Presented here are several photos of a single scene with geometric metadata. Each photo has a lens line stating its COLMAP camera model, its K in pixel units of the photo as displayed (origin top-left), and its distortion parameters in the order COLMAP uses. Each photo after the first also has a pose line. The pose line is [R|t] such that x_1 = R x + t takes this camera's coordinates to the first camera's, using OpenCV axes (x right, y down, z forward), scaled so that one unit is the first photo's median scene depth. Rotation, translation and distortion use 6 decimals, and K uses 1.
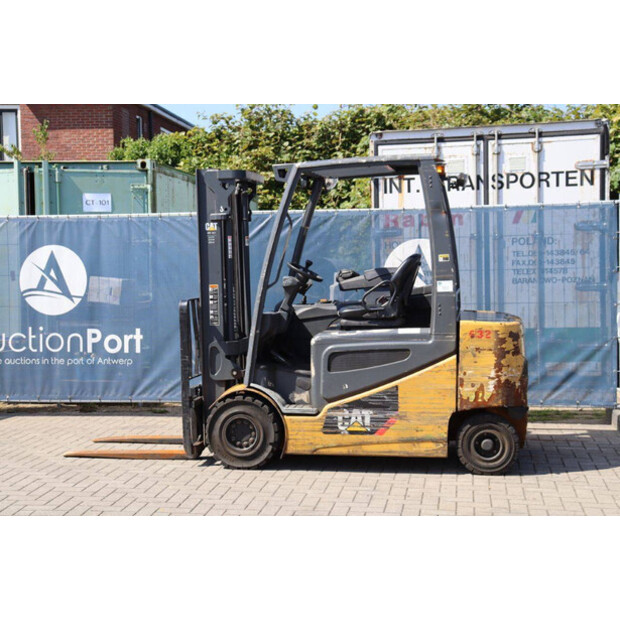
lens RADIAL K [[976.5, 0, 311.2], [0, 976.5, 310.8], [0, 0, 1]] dist [0.155880, 0.000000]
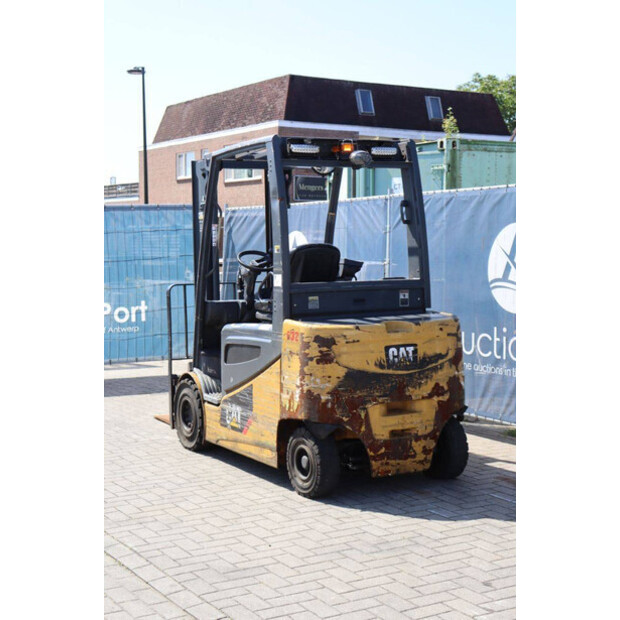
lens RADIAL K [[1063.0, 0, 309.9], [0, 1063.0, 309.5], [0, 0, 1]] dist [0.152238, 0.000000]
pose [[0.622891, 0.058114, -0.780147, 0.893098], [-0.043154, 0.998271, 0.039907, -0.037469], [0.781118, 0.008809, 0.624322, 0.394256]]
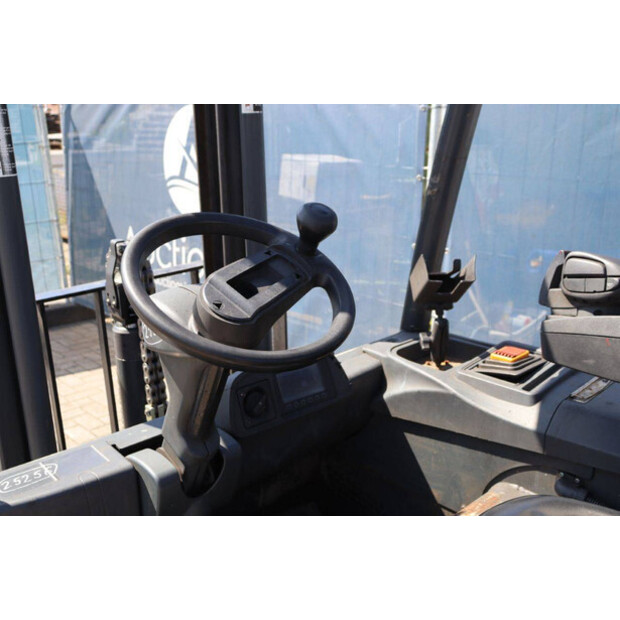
lens RADIAL K [[668.9, 0, 310.8], [0, 668.9, 311.7], [0, 0, 1]] dist [-0.042671, 0.000000]
pose [[0.799757, 0.177372, -0.573523, 0.073120], [-0.032826, 0.966847, 0.253240, -0.067725], [0.599426, -0.183704, 0.779065, 0.954560]]
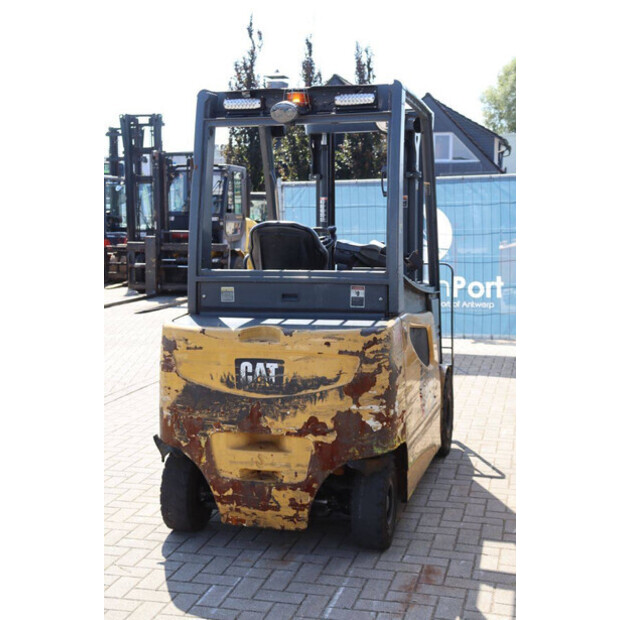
lens RADIAL K [[905.0, 0, 313.0], [0, 905.0, 310.7], [0, 0, 1]] dist [0.077358, 0.000000]
pose [[-0.104943, 0.120500, -0.987151, 0.798566], [-0.053298, 0.990524, 0.126578, -0.081283], [0.993049, 0.065897, -0.097526, 1.123342]]
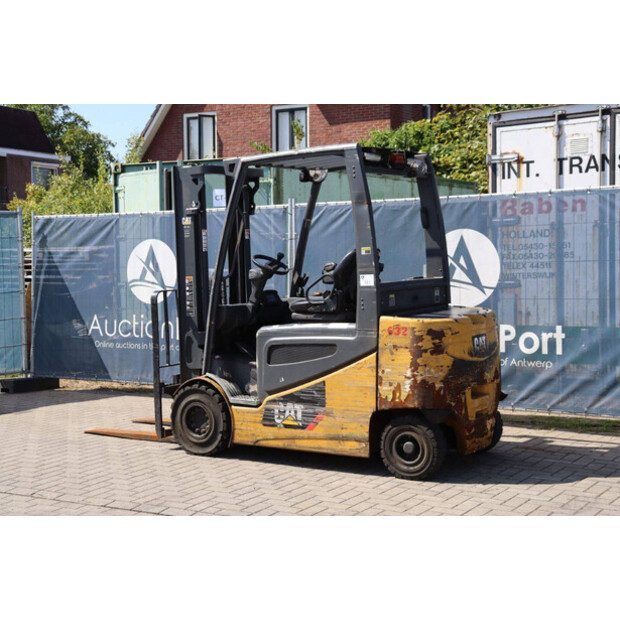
lens RADIAL K [[1016.1, 0, 309.8], [0, 1016.1, 312.8], [0, 0, 1]] dist [0.175090, 0.000000]
pose [[0.917864, 0.020762, -0.396352, 0.465200], [-0.016640, 0.999766, 0.013835, -0.005725], [0.396547, -0.006103, 0.917994, 0.057502]]
